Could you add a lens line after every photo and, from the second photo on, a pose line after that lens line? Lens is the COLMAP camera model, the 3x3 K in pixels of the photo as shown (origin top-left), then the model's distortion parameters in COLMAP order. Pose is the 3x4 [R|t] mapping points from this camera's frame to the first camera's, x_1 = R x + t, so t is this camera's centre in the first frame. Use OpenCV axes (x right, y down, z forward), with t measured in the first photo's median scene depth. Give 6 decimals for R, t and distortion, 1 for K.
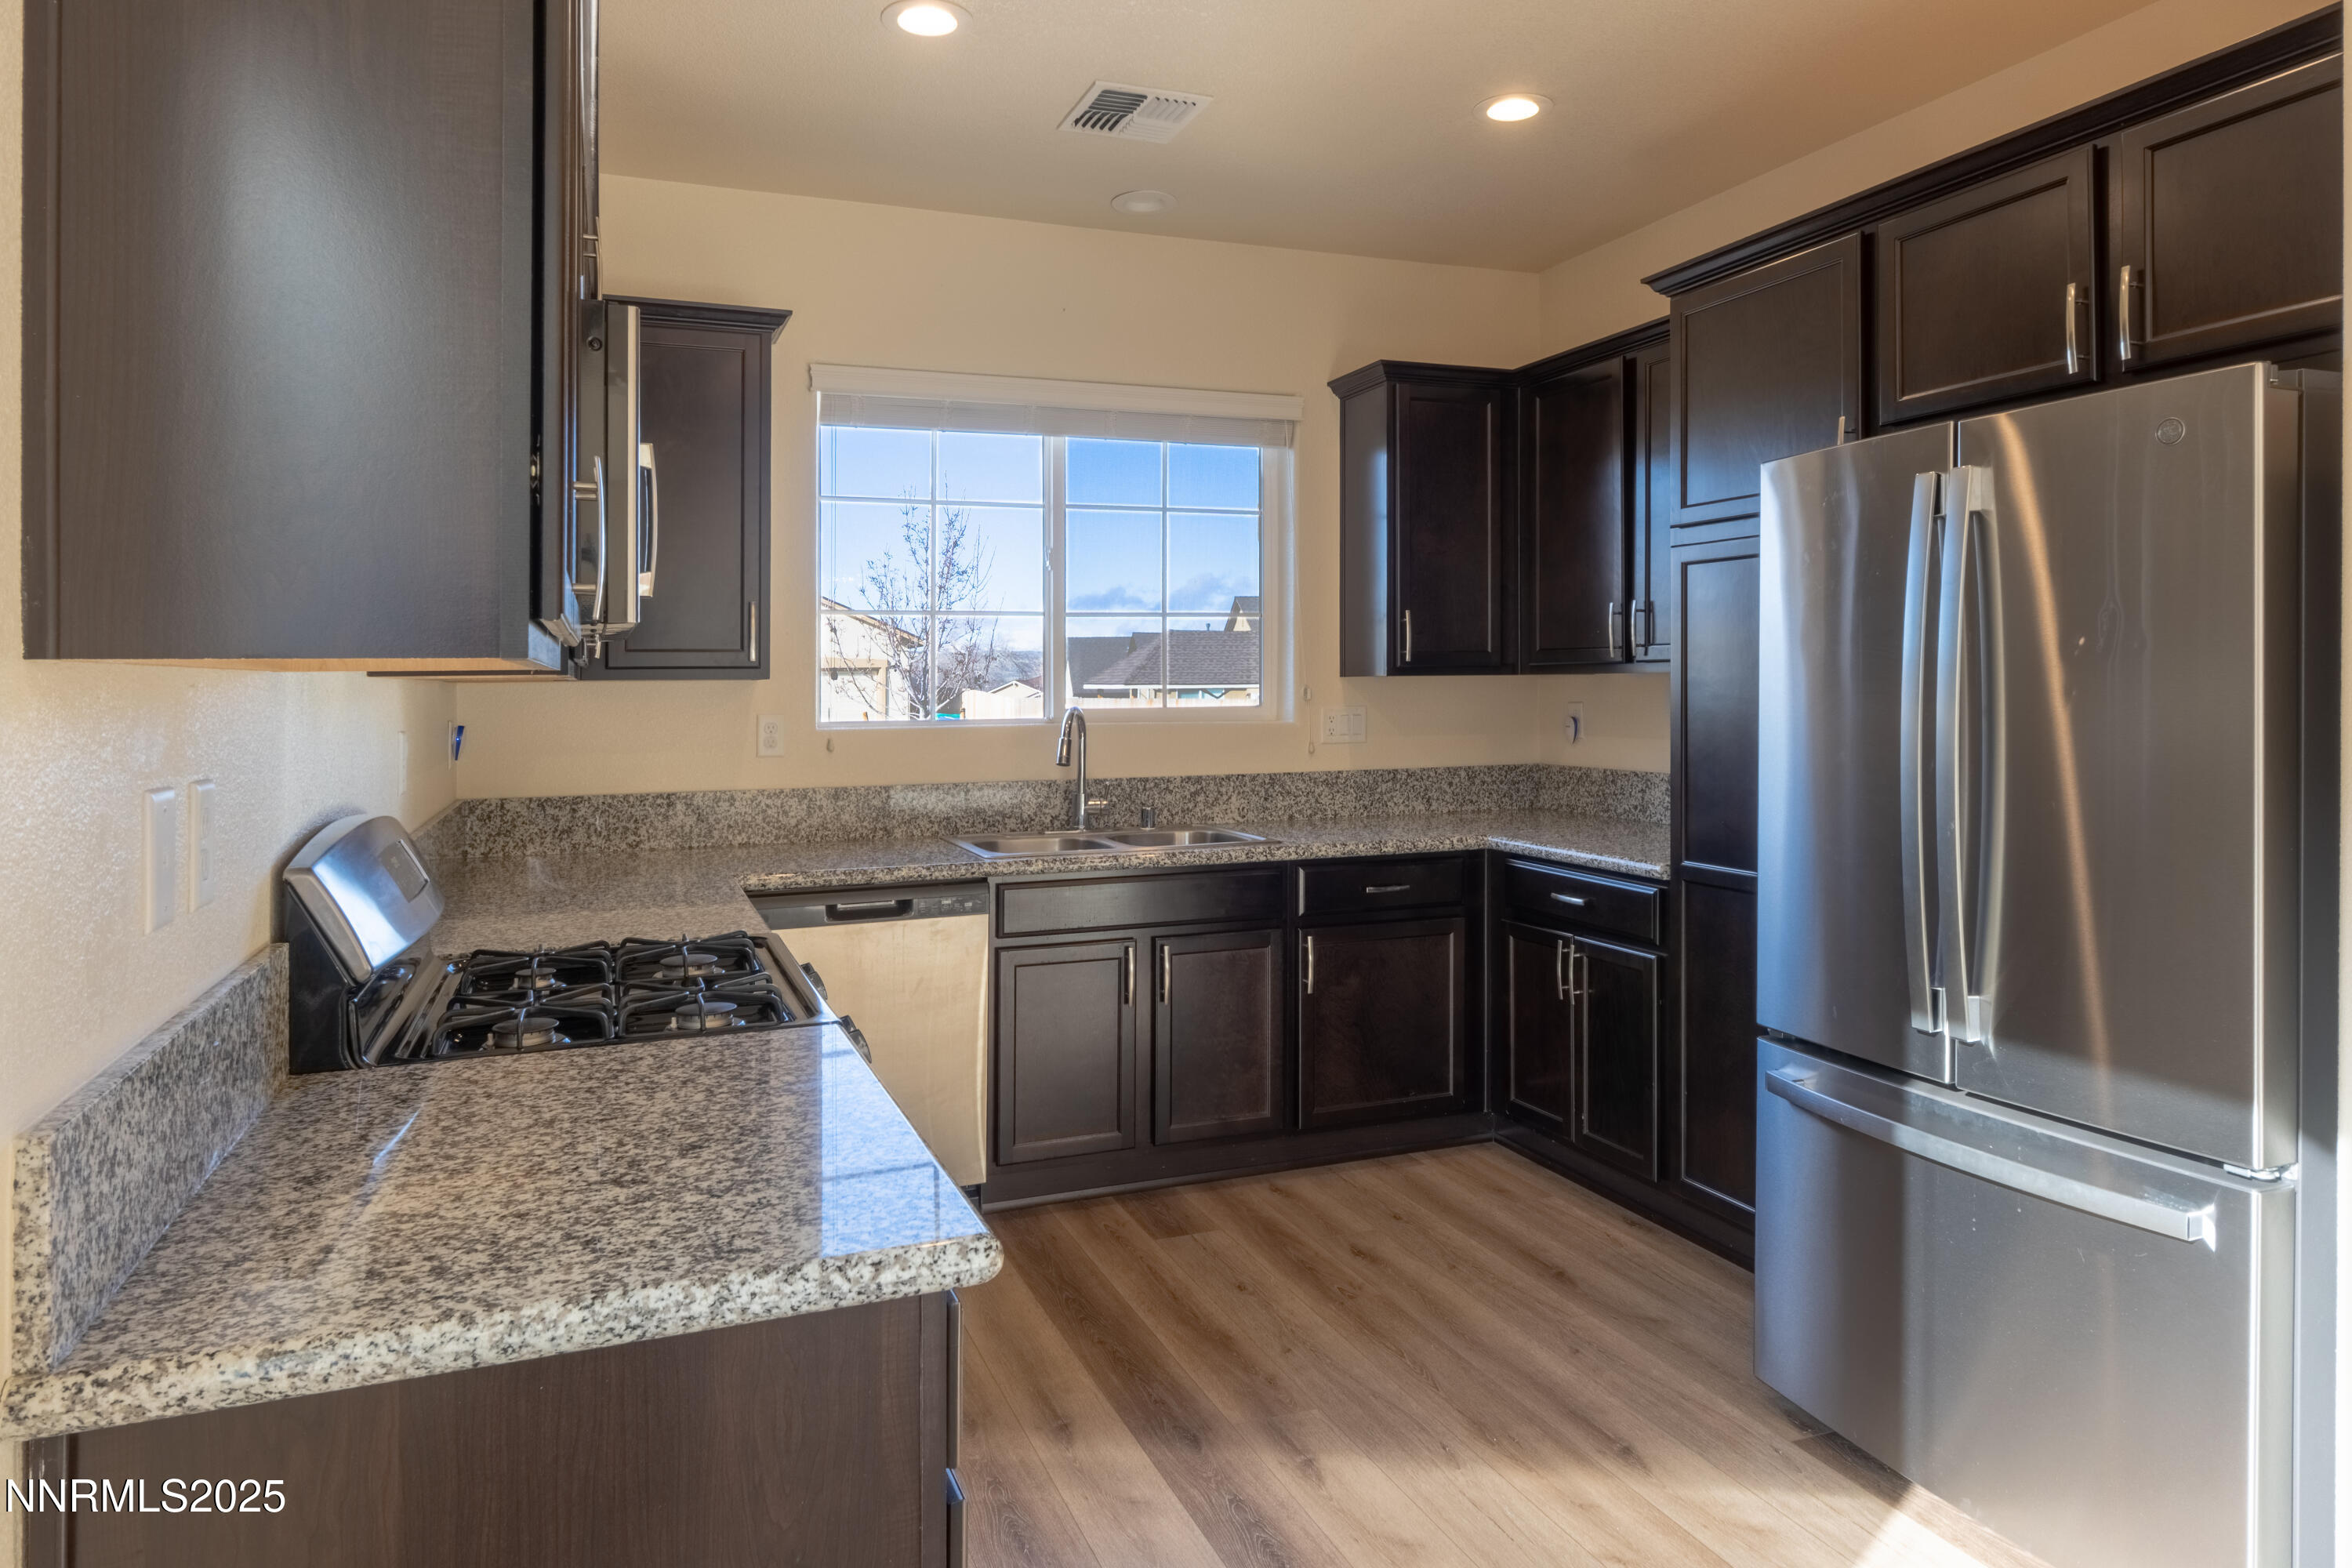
lens RADIAL K [[1473.0, 0, 1157.8], [0, 1473.0, 680.7], [0, 0, 1]] dist [-0.000932, 0.001472]
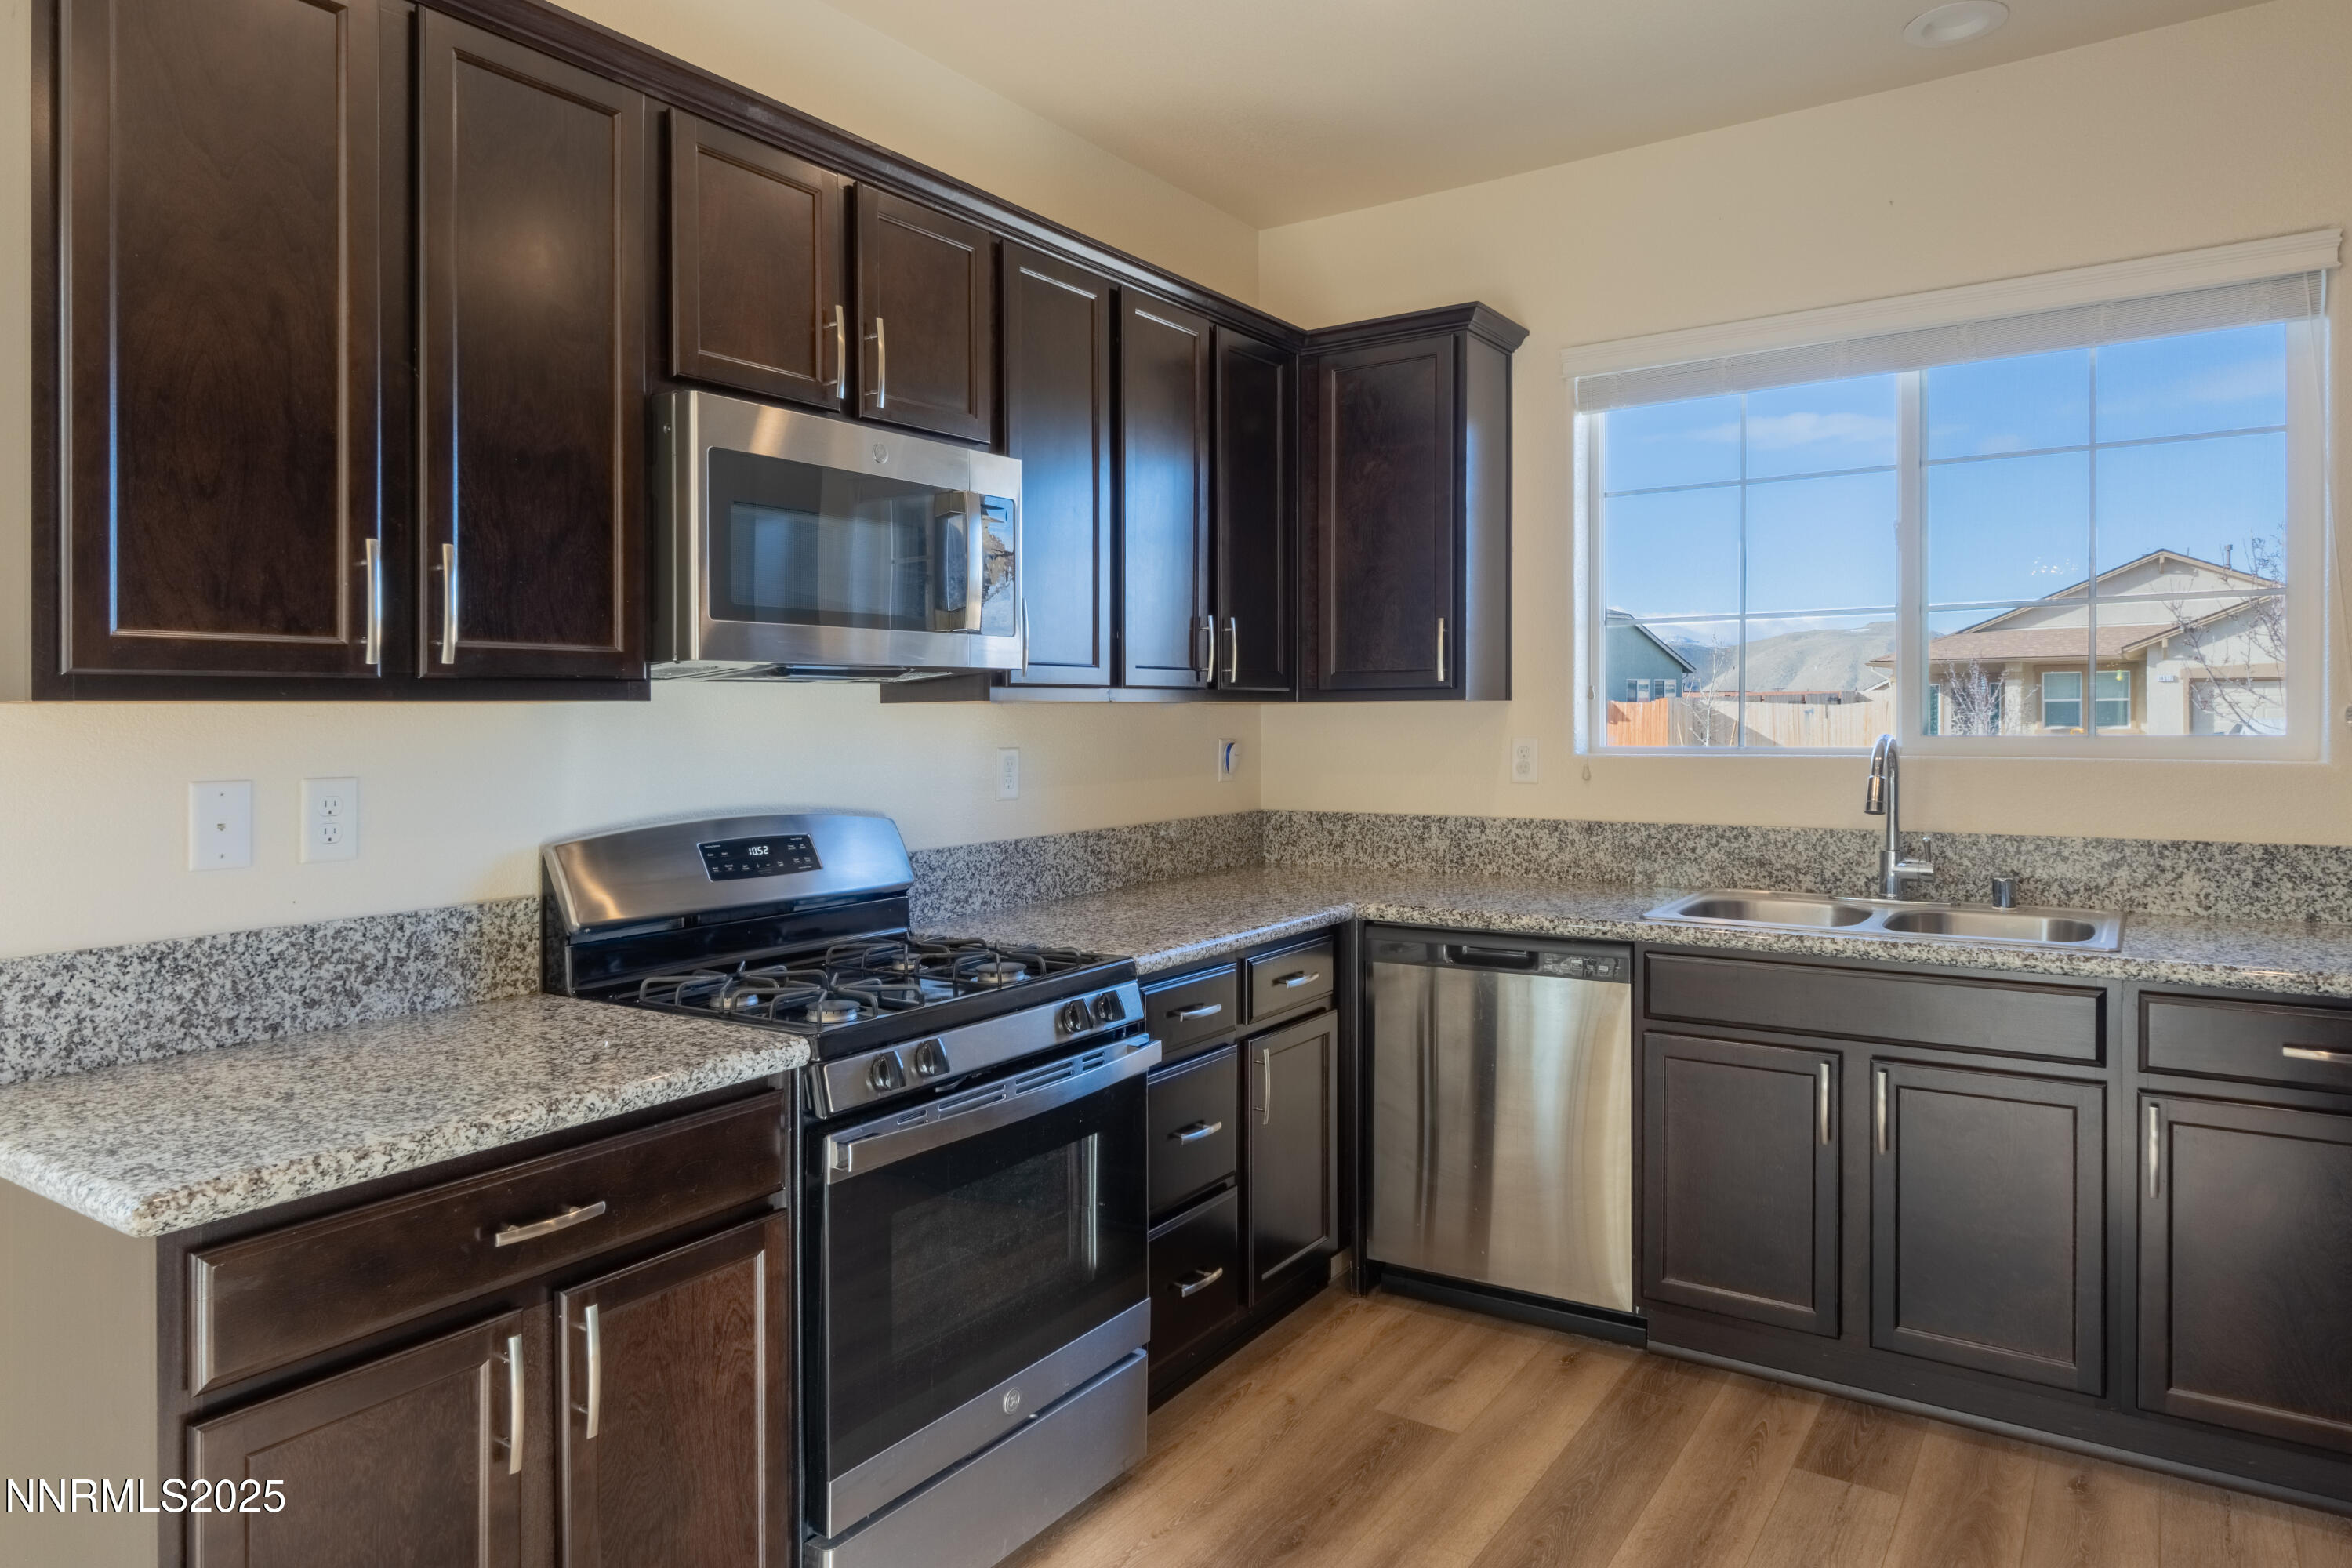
lens RADIAL K [[1473.0, 0, 1157.8], [0, 1473.0, 680.7], [0, 0, 1]] dist [-0.000932, 0.001472]
pose [[0.563829, -0.014346, -0.825767, 0.392445], [0.008020, 0.999897, -0.011895, -0.003847], [0.825852, 0.000085, 0.563886, 0.300521]]
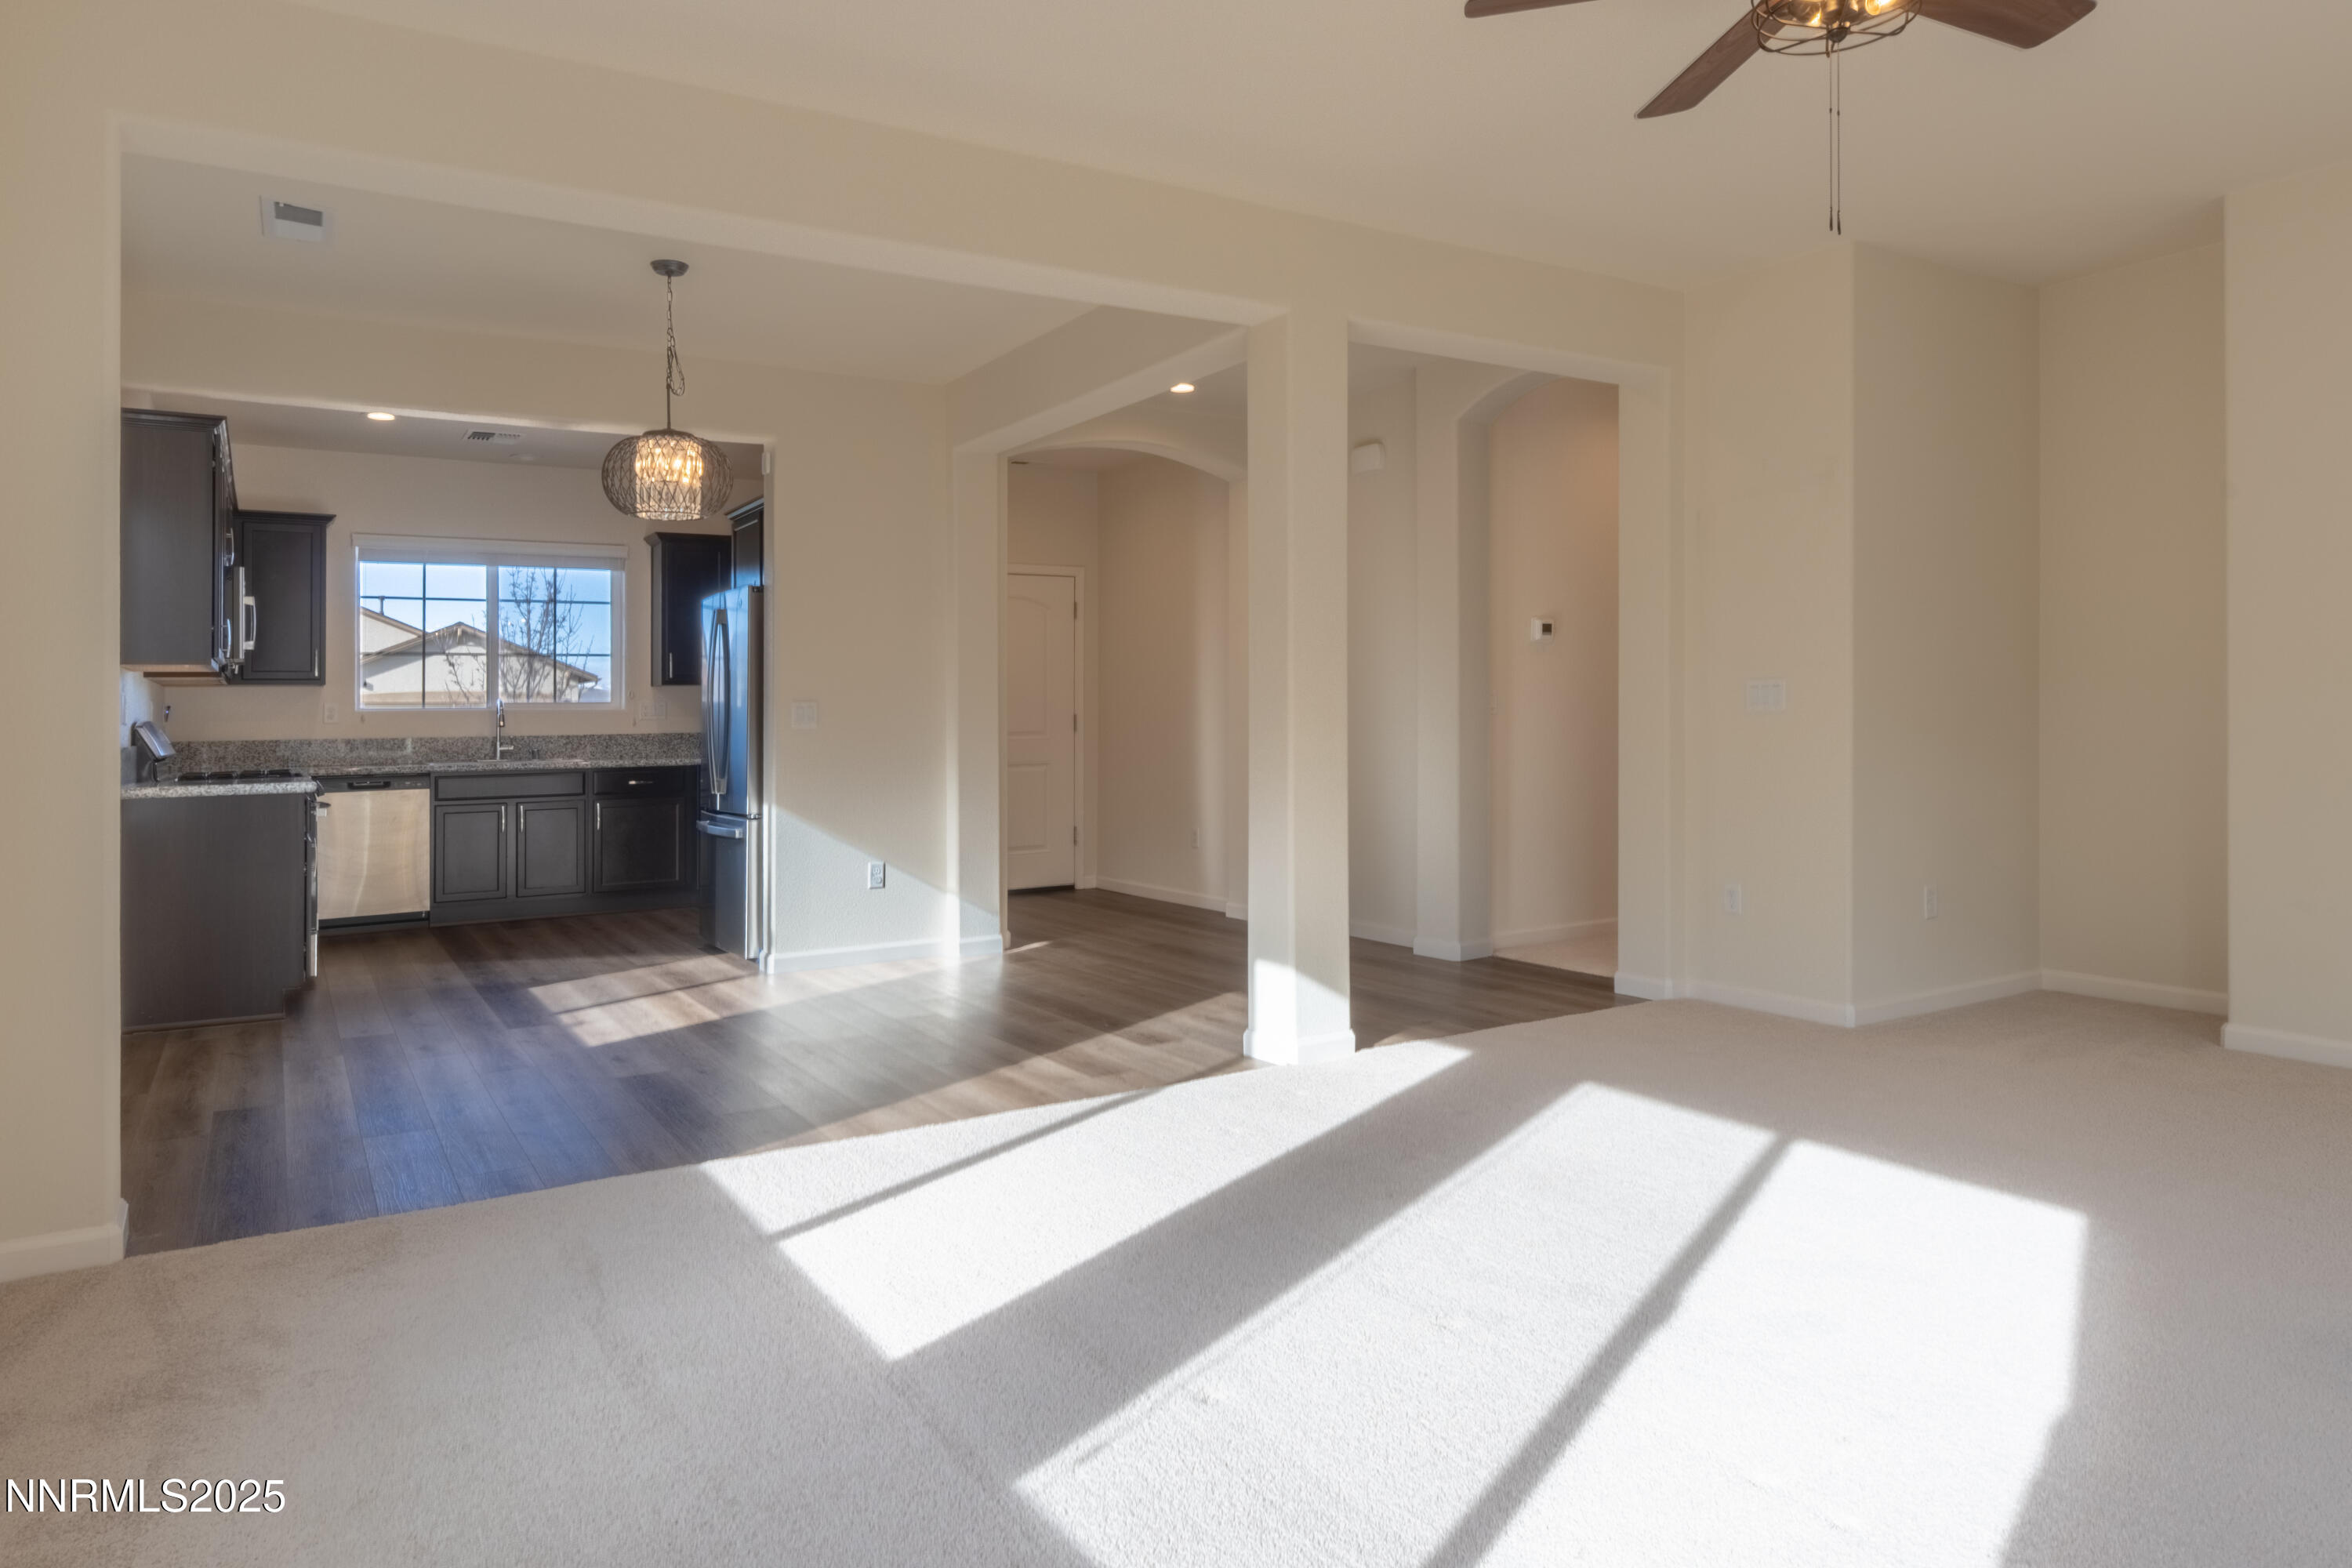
lens RADIAL K [[1474.9, 0, 1171.1], [0, 1474.9, 716.8], [0, 0, 1]] dist [-0.001545, 0.000540]
pose [[0.982647, -0.006904, 0.185356, 0.541768], [0.007463, 0.999969, -0.002316, 0.058161], [-0.185334, 0.003659, 0.982669, -1.324354]]
